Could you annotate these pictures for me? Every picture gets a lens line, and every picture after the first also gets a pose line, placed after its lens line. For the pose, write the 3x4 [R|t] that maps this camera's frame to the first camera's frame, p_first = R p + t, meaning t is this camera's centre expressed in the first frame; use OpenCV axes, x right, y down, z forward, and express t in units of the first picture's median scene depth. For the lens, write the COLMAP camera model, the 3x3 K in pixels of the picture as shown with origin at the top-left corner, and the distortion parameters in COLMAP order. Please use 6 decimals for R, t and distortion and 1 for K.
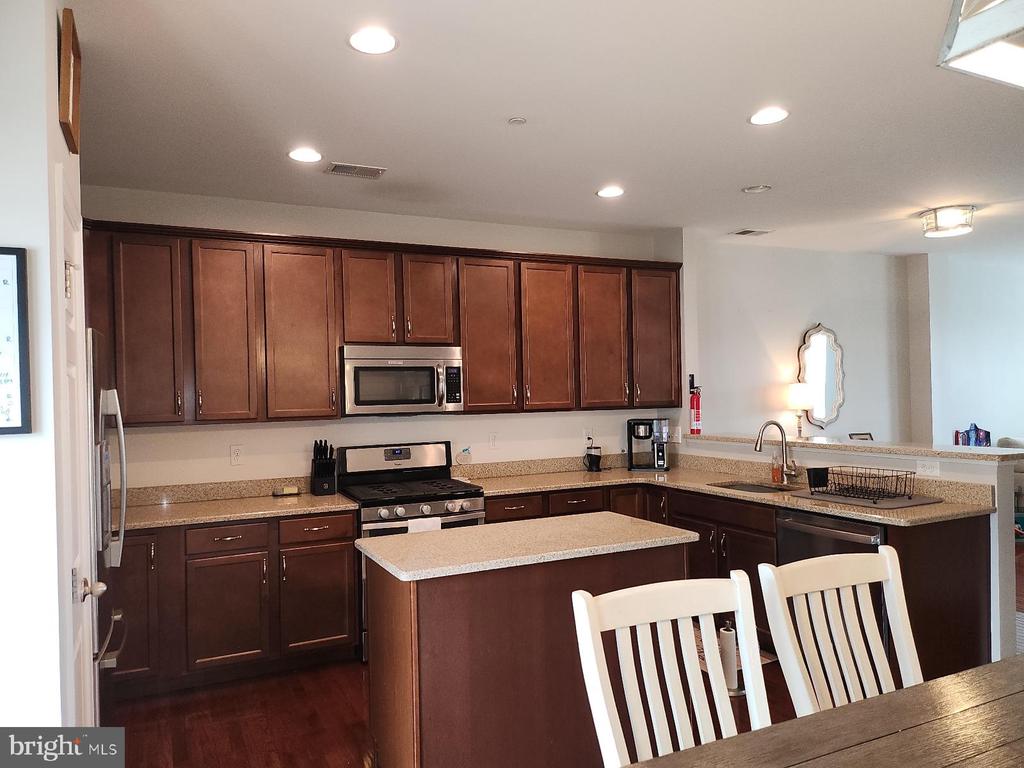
lens RADIAL K [[716.2, 0, 505.7], [0, 716.2, 388.5], [0, 0, 1]] dist [0.071761, -0.079341]
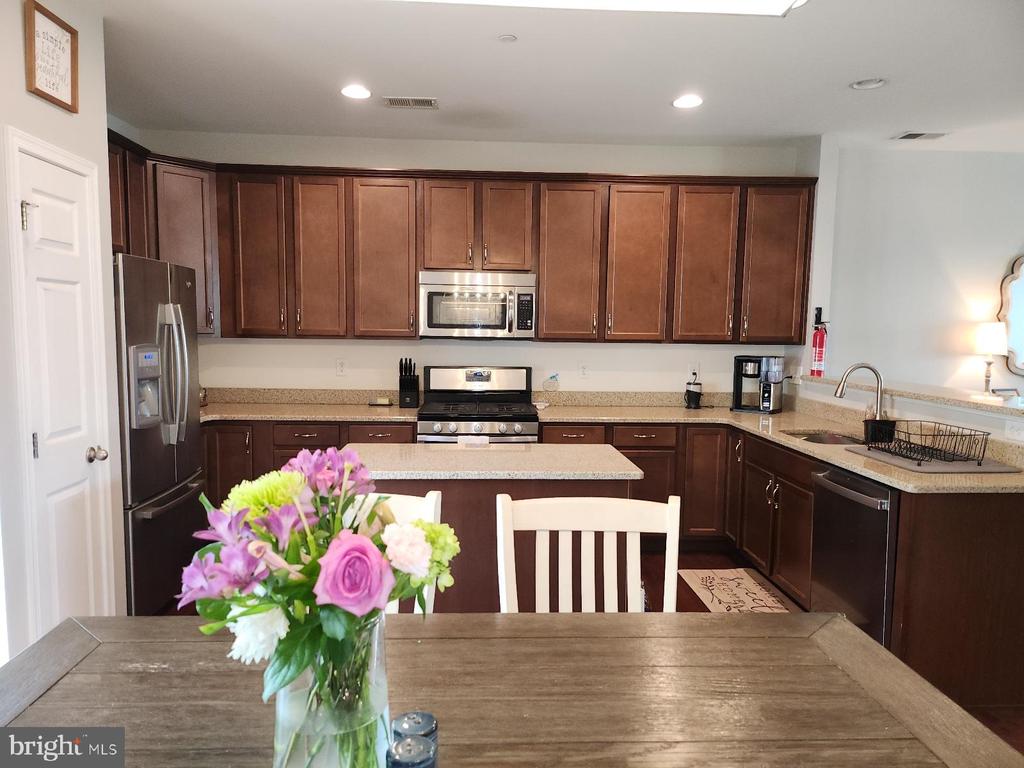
lens RADIAL K [[716.2, 0, 505.7], [0, 716.2, 388.5], [0, 0, 1]] dist [0.071761, -0.079341]
pose [[0.921702, 0.068622, -0.381780, 0.282710], [-0.031627, 0.994245, 0.102352, 0.000111], [0.386607, -0.082263, 0.918568, 0.040119]]
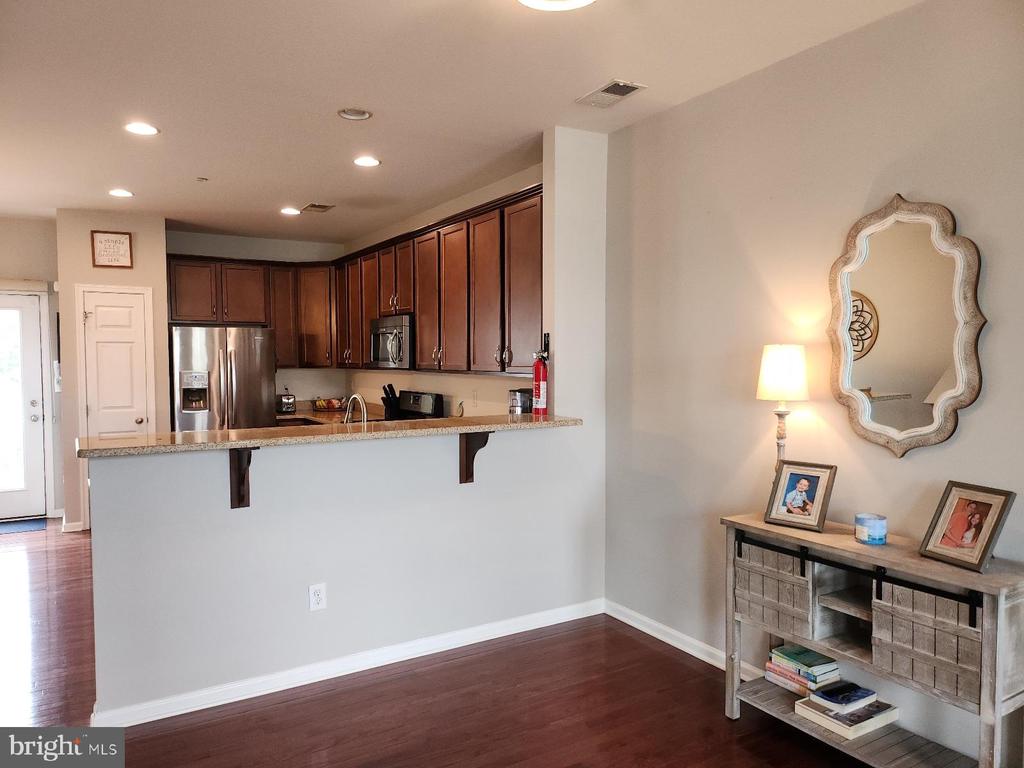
lens RADIAL K [[716.2, 0, 505.7], [0, 716.2, 388.5], [0, 0, 1]] dist [0.071761, -0.079341]
pose [[0.086049, 0.068674, -0.993921, 1.120738], [0.005876, 0.997569, 0.069434, -0.016273], [0.996274, -0.011815, 0.085436, 1.017565]]
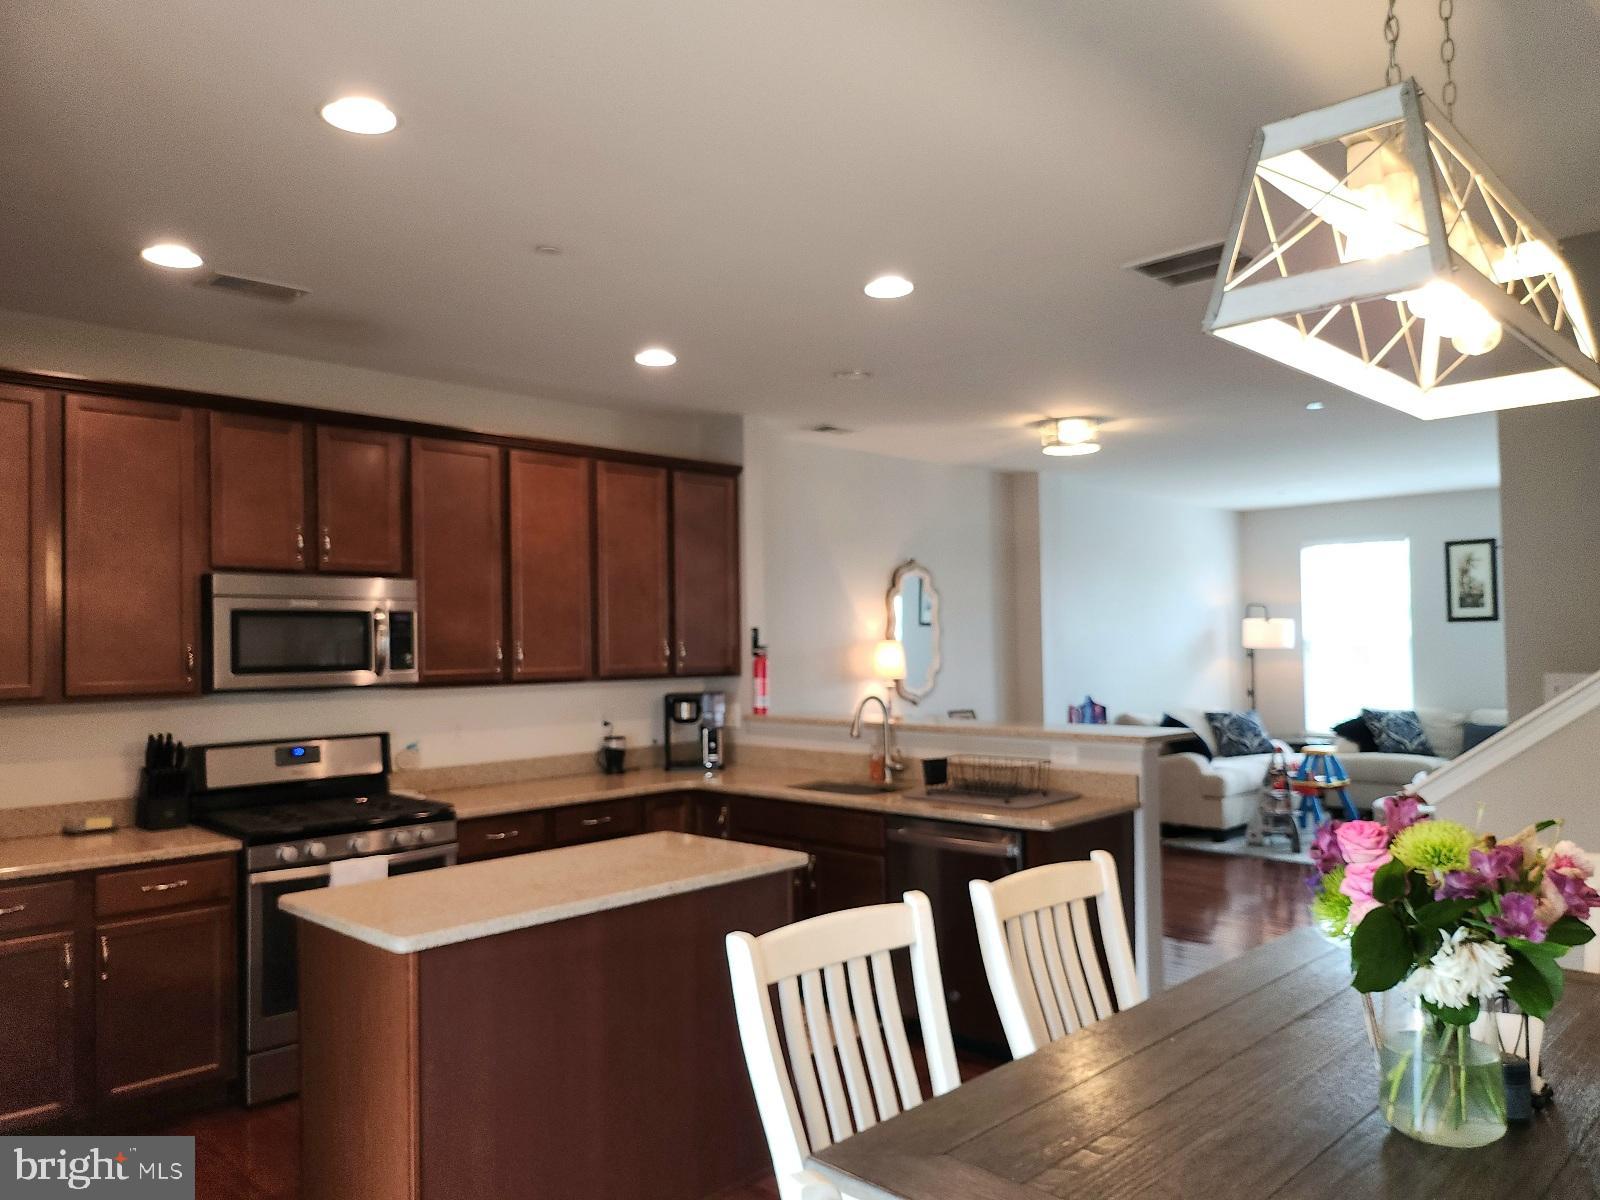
lens RADIAL K [[1137.9, 0, 800.0], [0, 1137.9, 600.0], [0, 0, 1]] dist [0.043159, -0.049435]
pose [[0.940432, 0.021731, 0.339285, -0.081285], [-0.009095, 0.999206, -0.038789, -0.004781], [-0.339859, 0.033392, 0.939883, -0.045191]]
